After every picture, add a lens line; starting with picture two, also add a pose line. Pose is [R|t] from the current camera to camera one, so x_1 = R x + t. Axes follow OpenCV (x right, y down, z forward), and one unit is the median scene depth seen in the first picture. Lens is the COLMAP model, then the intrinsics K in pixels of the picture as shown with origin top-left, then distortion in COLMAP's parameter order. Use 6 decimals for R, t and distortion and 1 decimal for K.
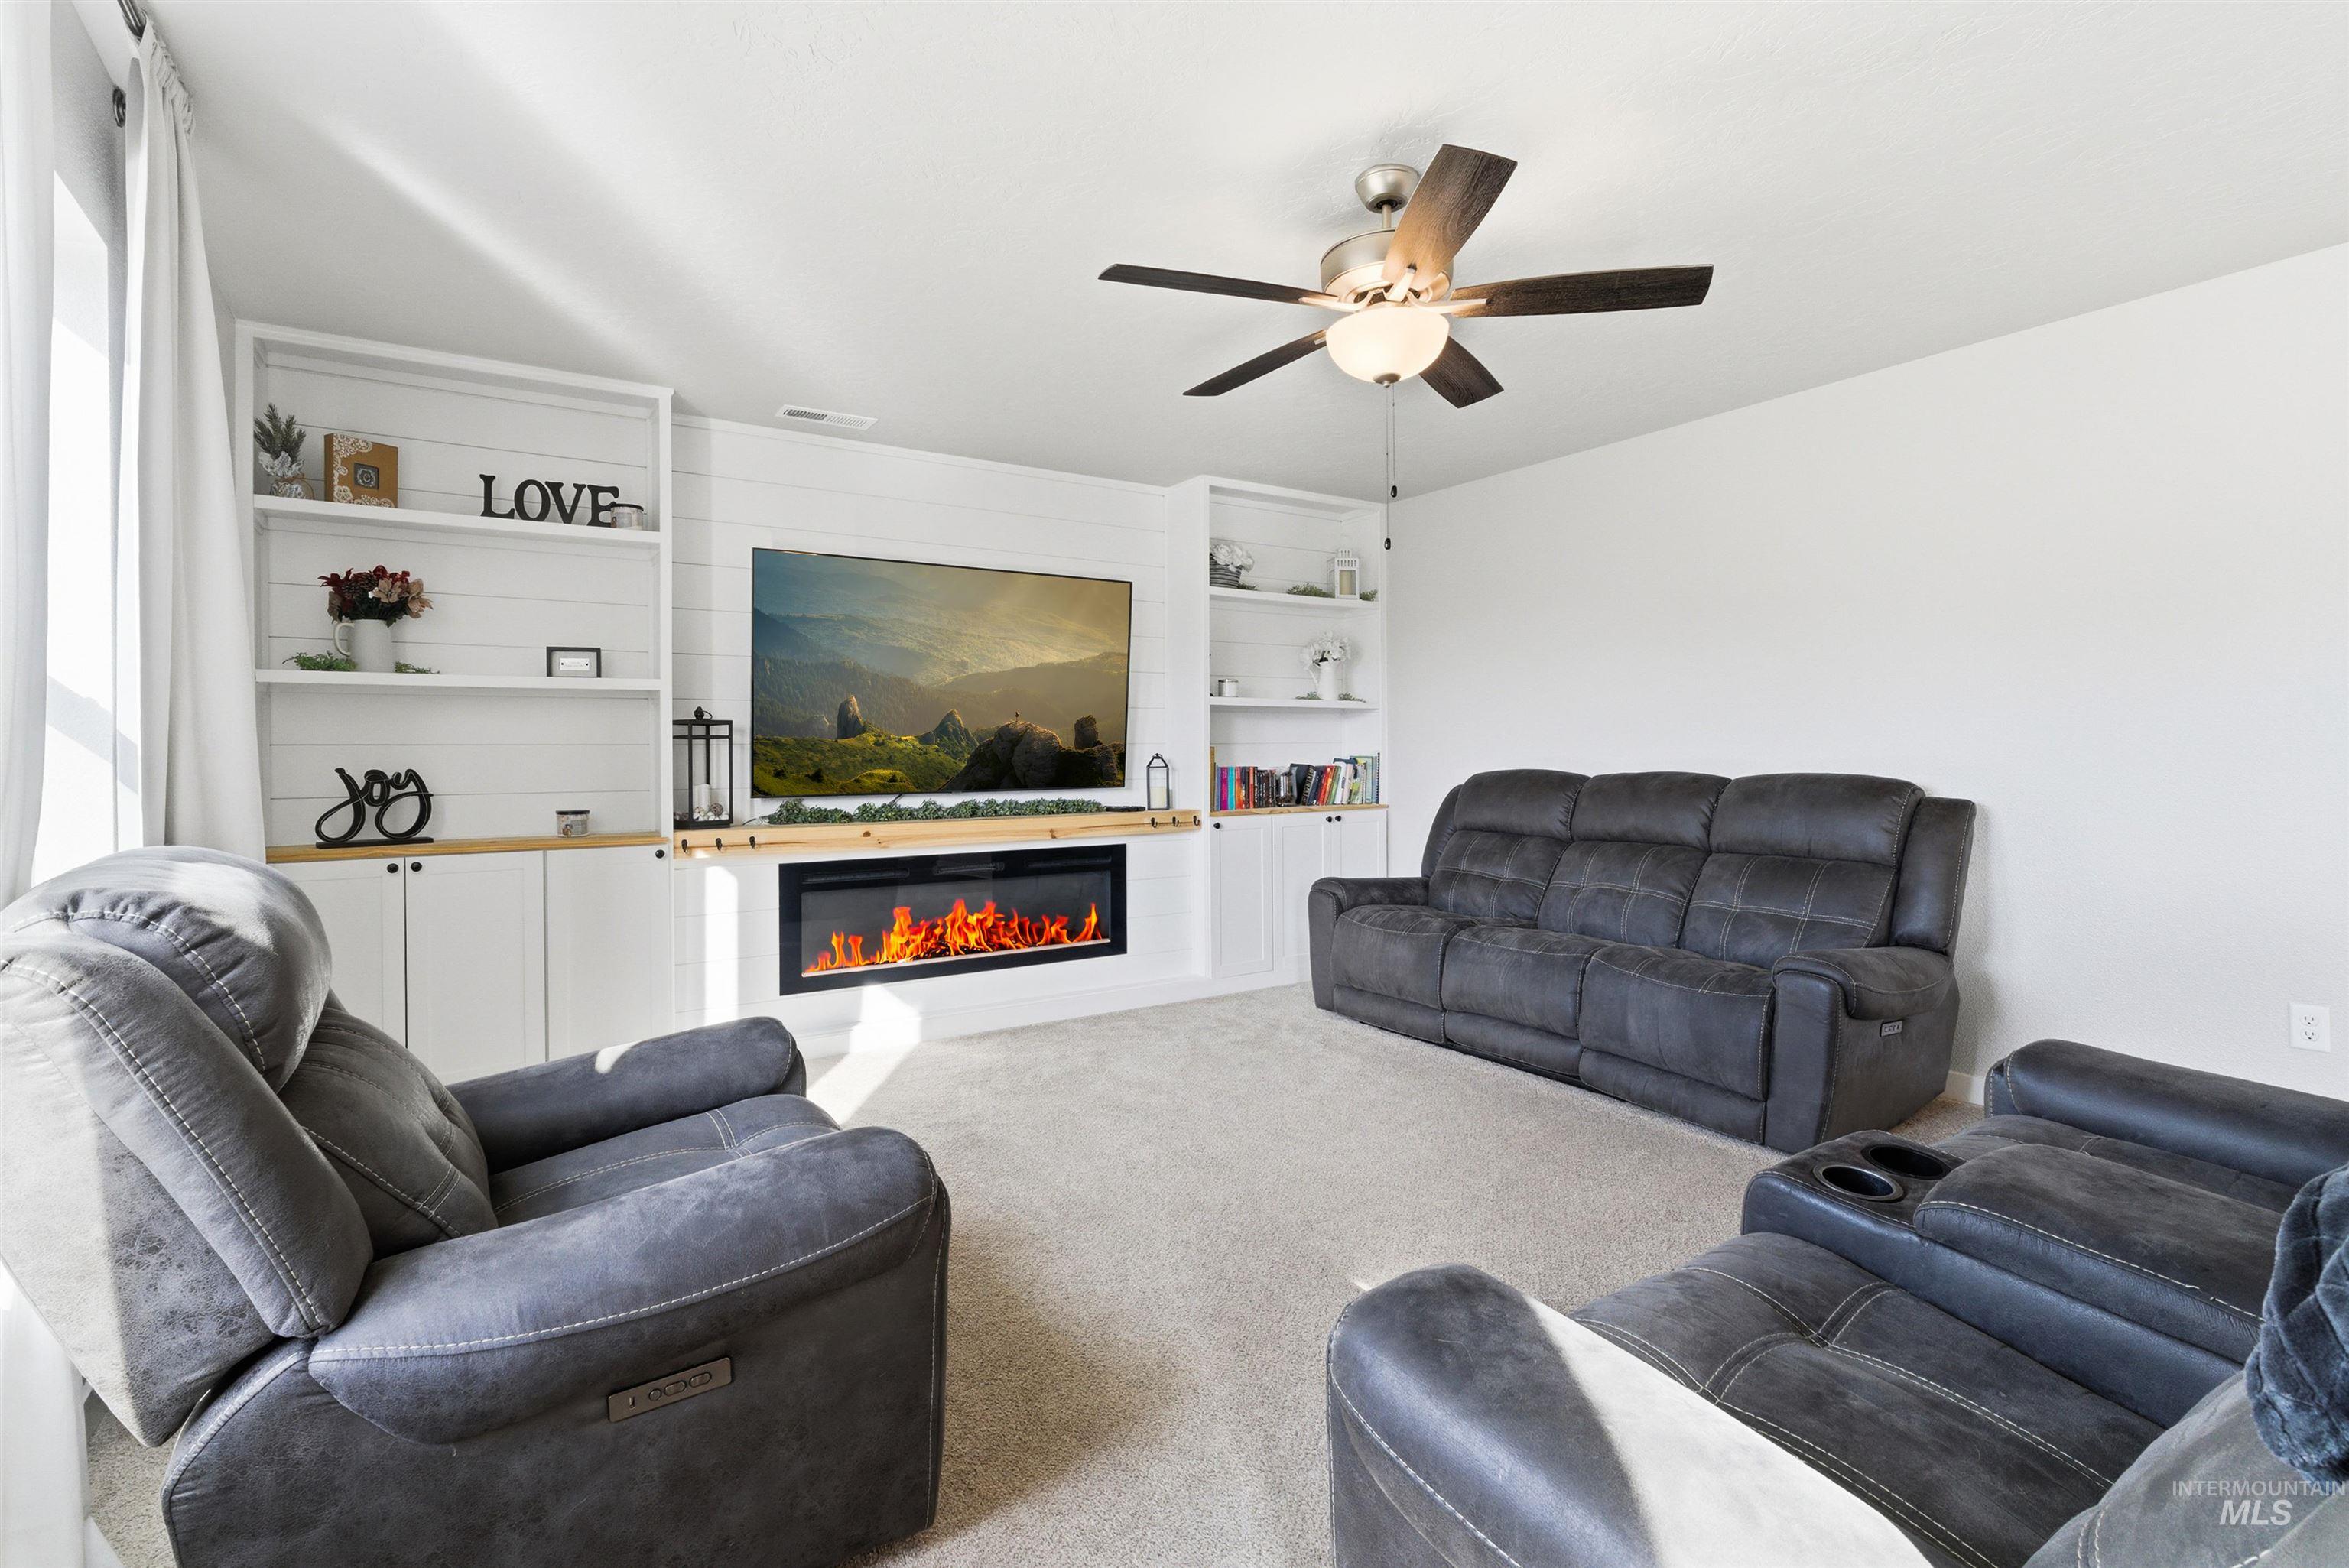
lens RADIAL K [[1084.6, 0, 1114.5], [0, 1084.6, 748.1], [0, 0, 1]] dist [-0.000293, 0.000560]
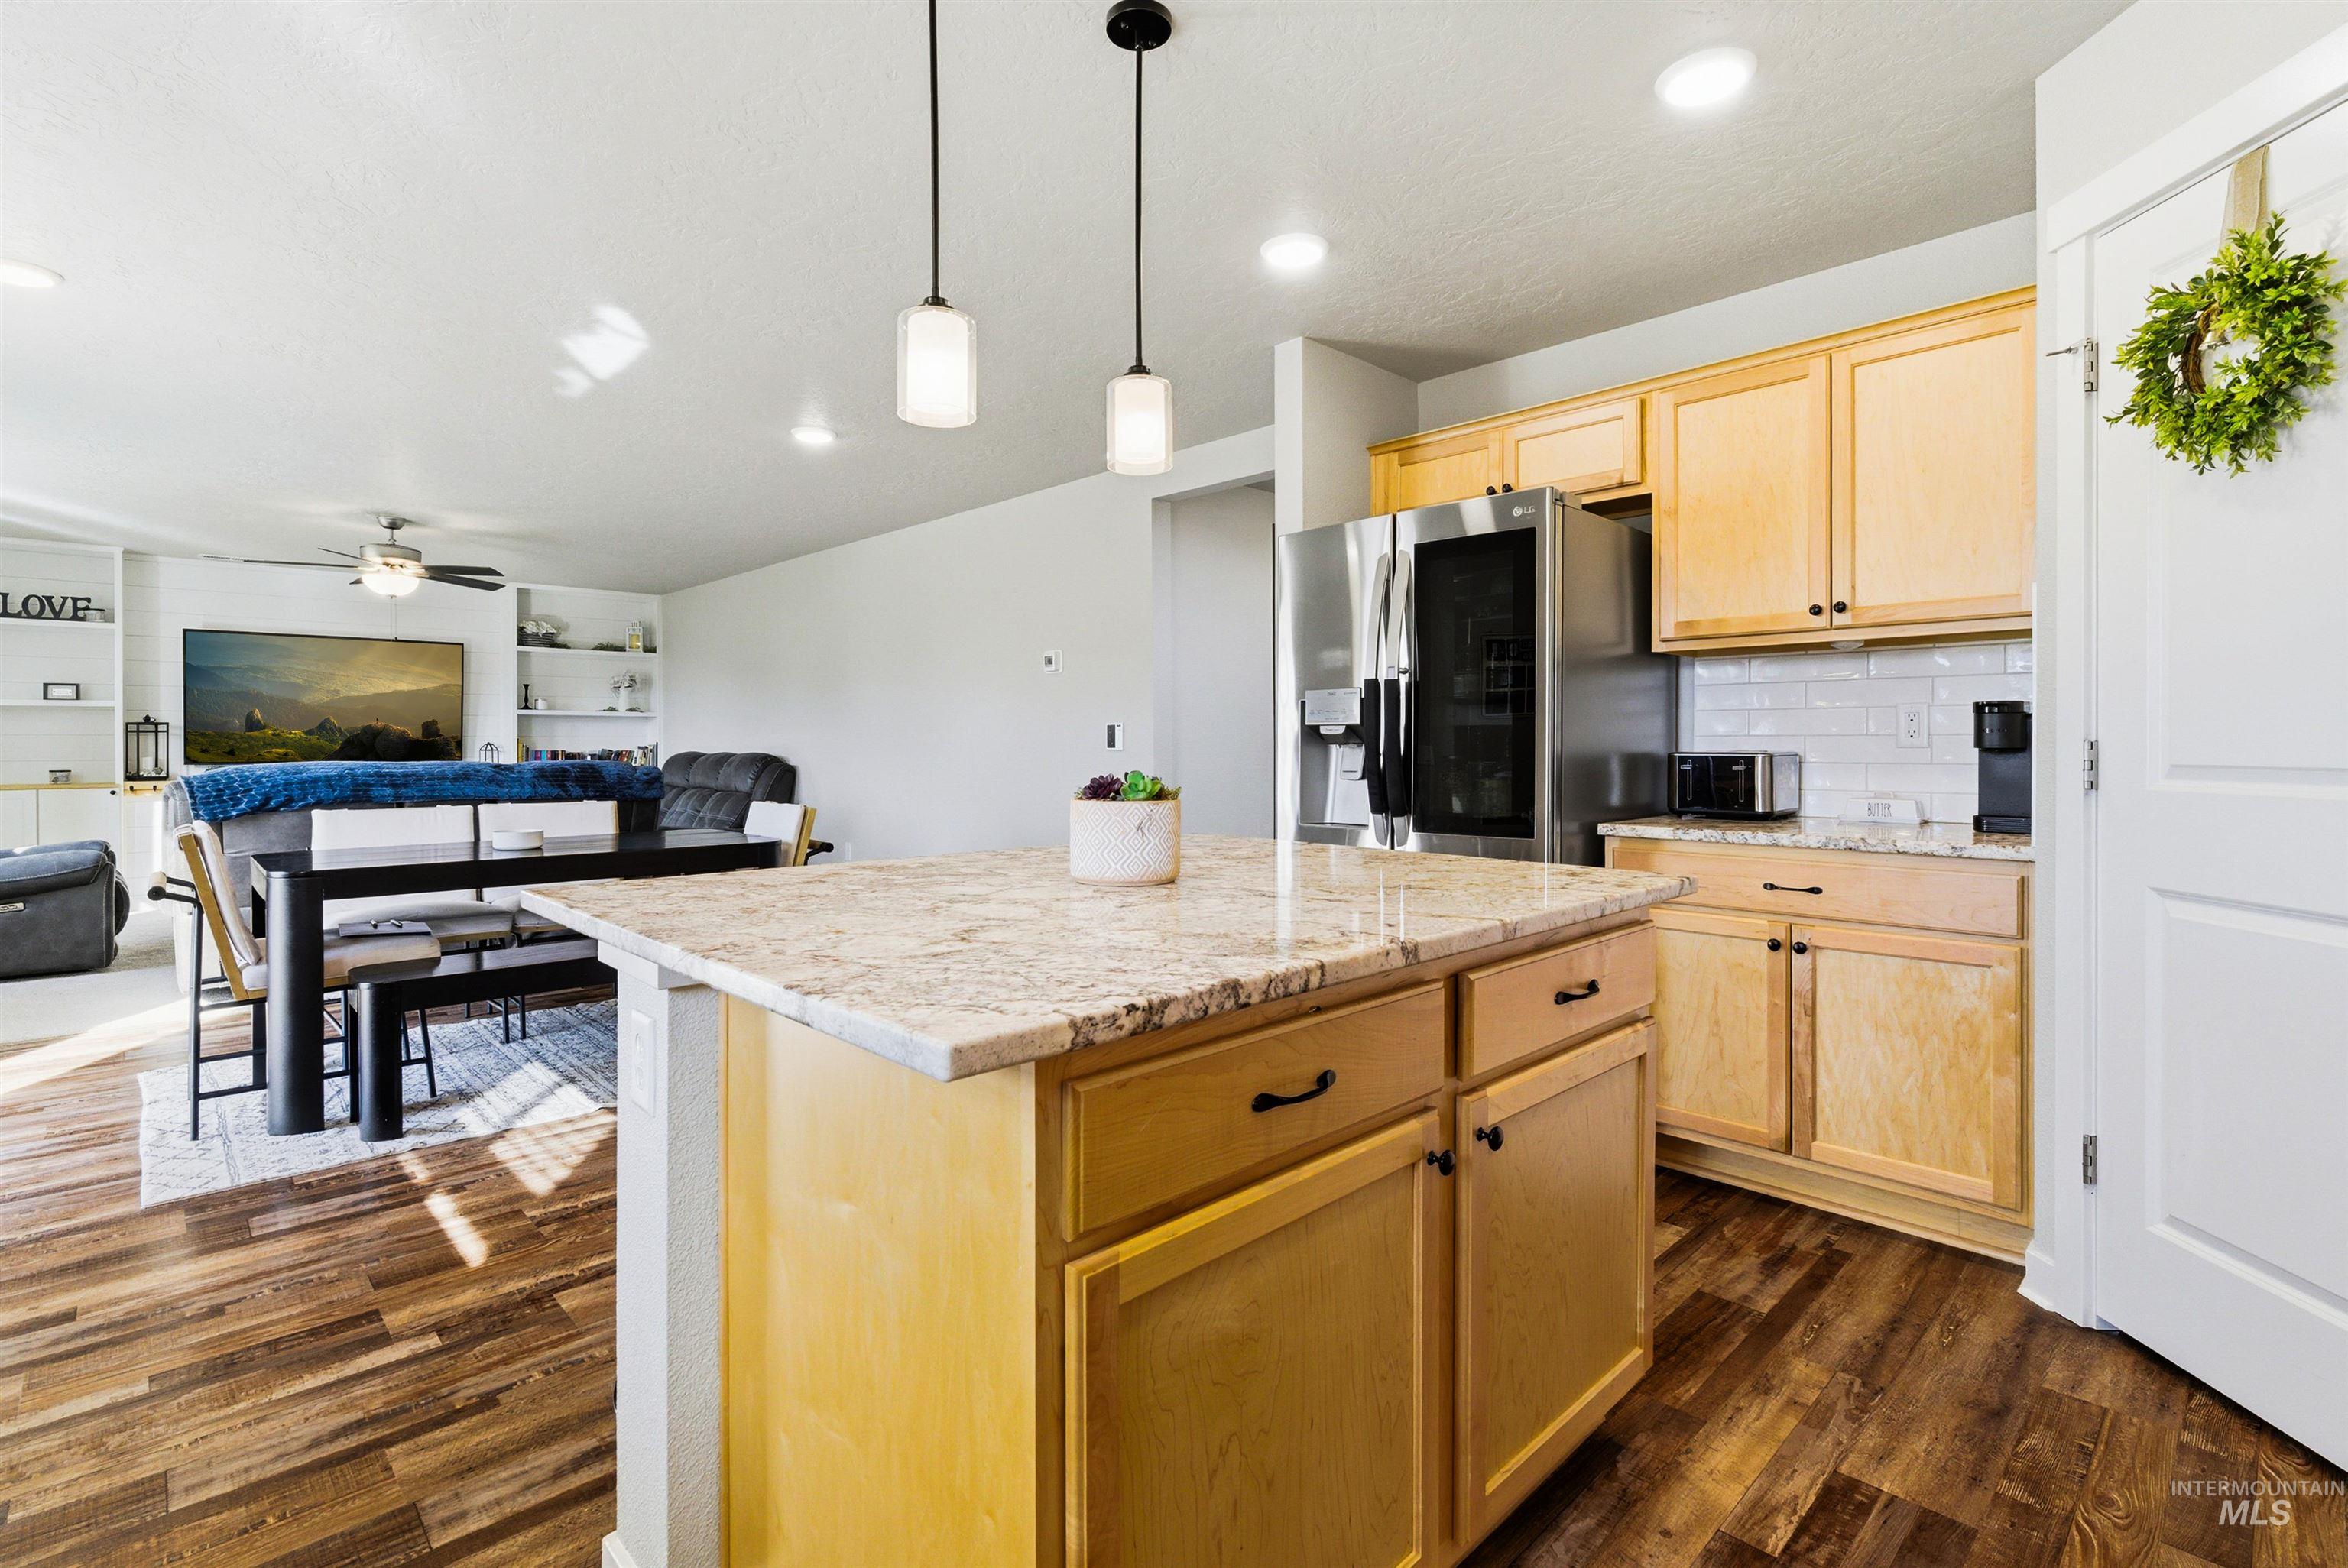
lens RADIAL K [[1084.1, 0, 1135.2], [0, 1084.1, 758.2], [0, 0, 1]] dist [-0.000293, 0.000560]
pose [[0.978803, 0.004719, 0.204749, 0.869755], [-0.009468, 0.999708, 0.022221, -0.020746], [-0.204584, -0.023689, 0.978562, -1.135235]]
